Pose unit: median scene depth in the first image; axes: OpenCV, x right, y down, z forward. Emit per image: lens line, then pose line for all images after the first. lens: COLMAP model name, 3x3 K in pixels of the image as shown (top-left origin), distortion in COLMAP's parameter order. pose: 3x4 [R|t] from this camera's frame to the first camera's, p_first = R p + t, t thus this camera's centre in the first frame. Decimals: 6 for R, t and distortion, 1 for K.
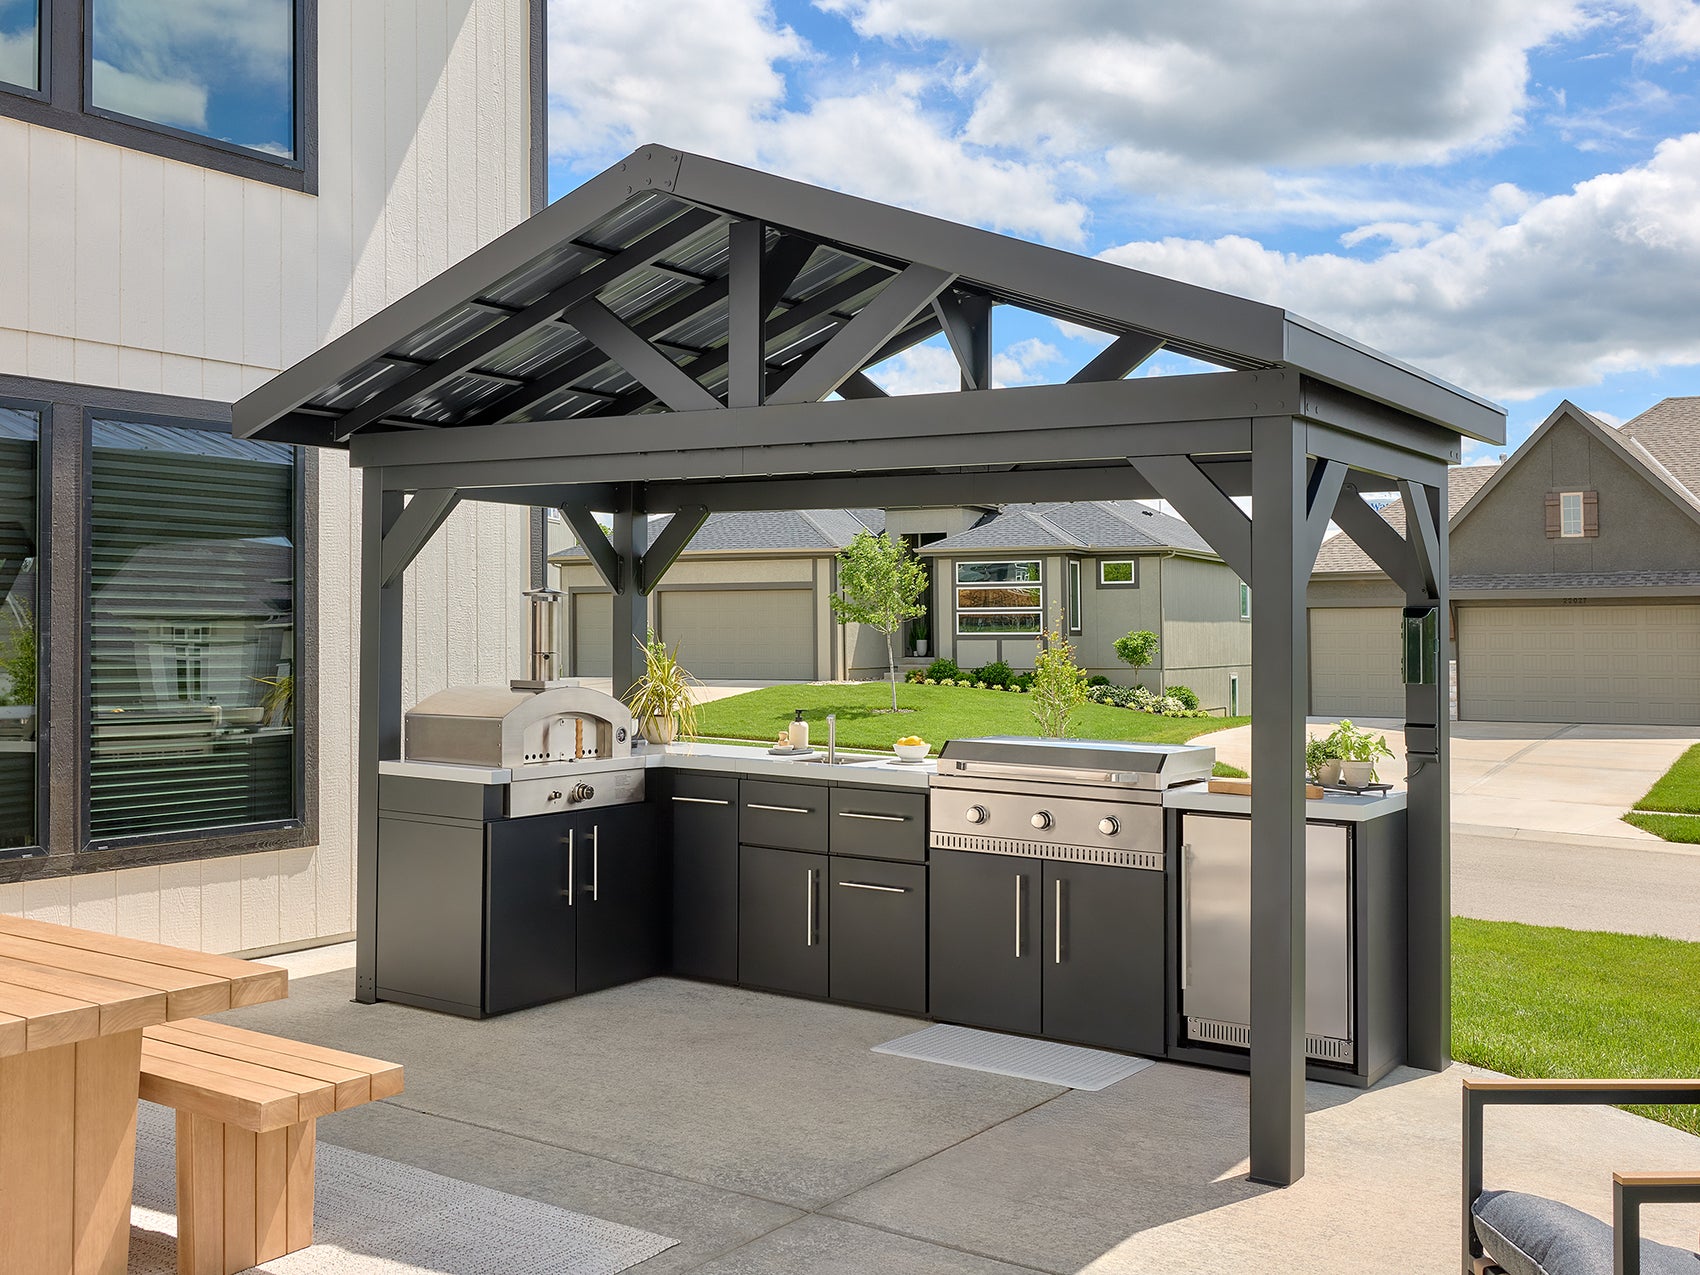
lens RADIAL K [[1682.6, 0, 850.0], [0, 1682.6, 637.5], [0, 0, 1]] dist [0.001966, -0.002223]
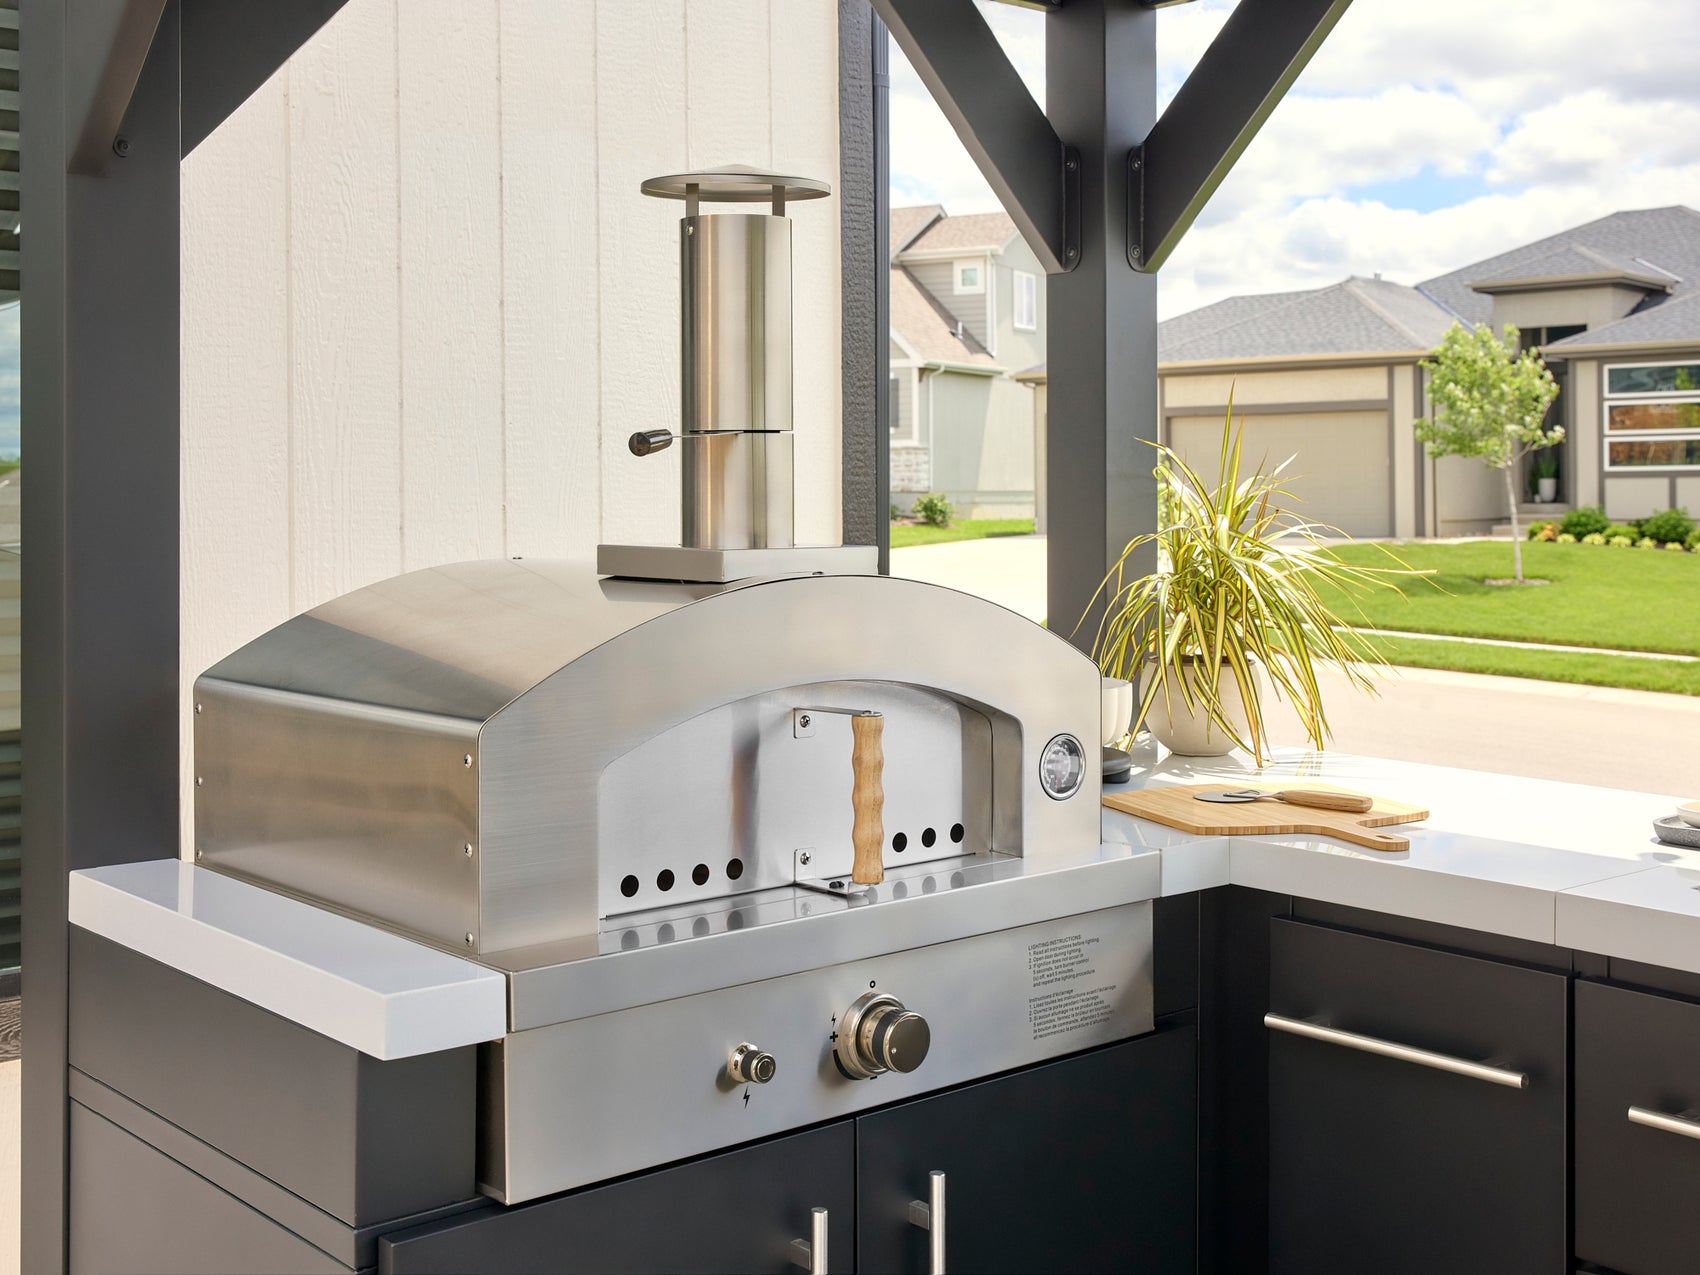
lens RADIAL K [[2040.8, 0, 843.6], [0, 2040.8, 587.2], [0, 0, 1]] dist [0.013811, 0.031299]
pose [[0.963542, 0.003040, -0.267541, -0.077261], [0.010185, 0.998794, 0.048031, 0.015324], [0.267364, -0.049005, 0.962349, 0.630705]]
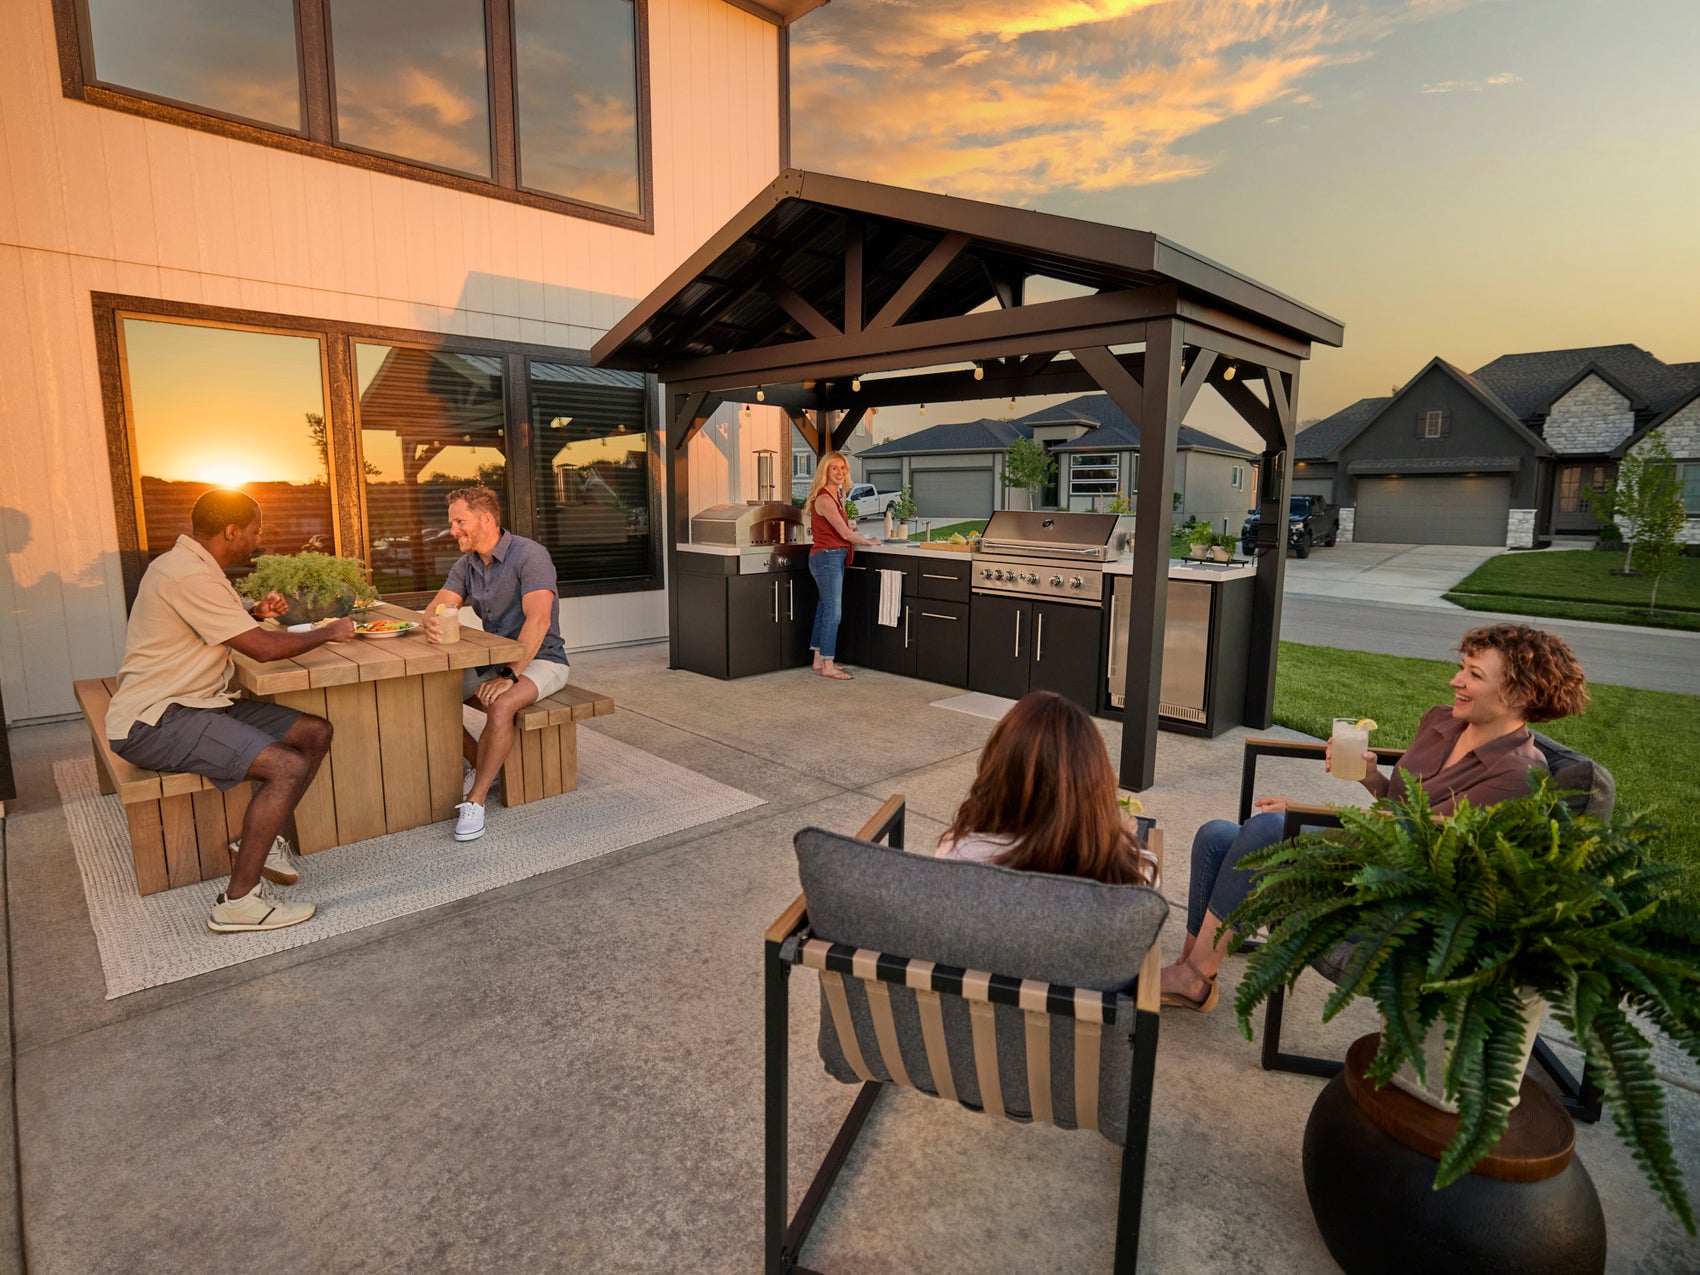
lens RADIAL K [[849.1, 0, 850.0], [0, 849.1, 637.5], [0, 0, 1]] dist [-0.036231, 0.000352]
pose [[0.979974, 0.028224, -0.197114, 0.081887], [0.003867, 0.987020, 0.160554, 0.021979], [0.199087, -0.158101, 0.967145, 0.090469]]
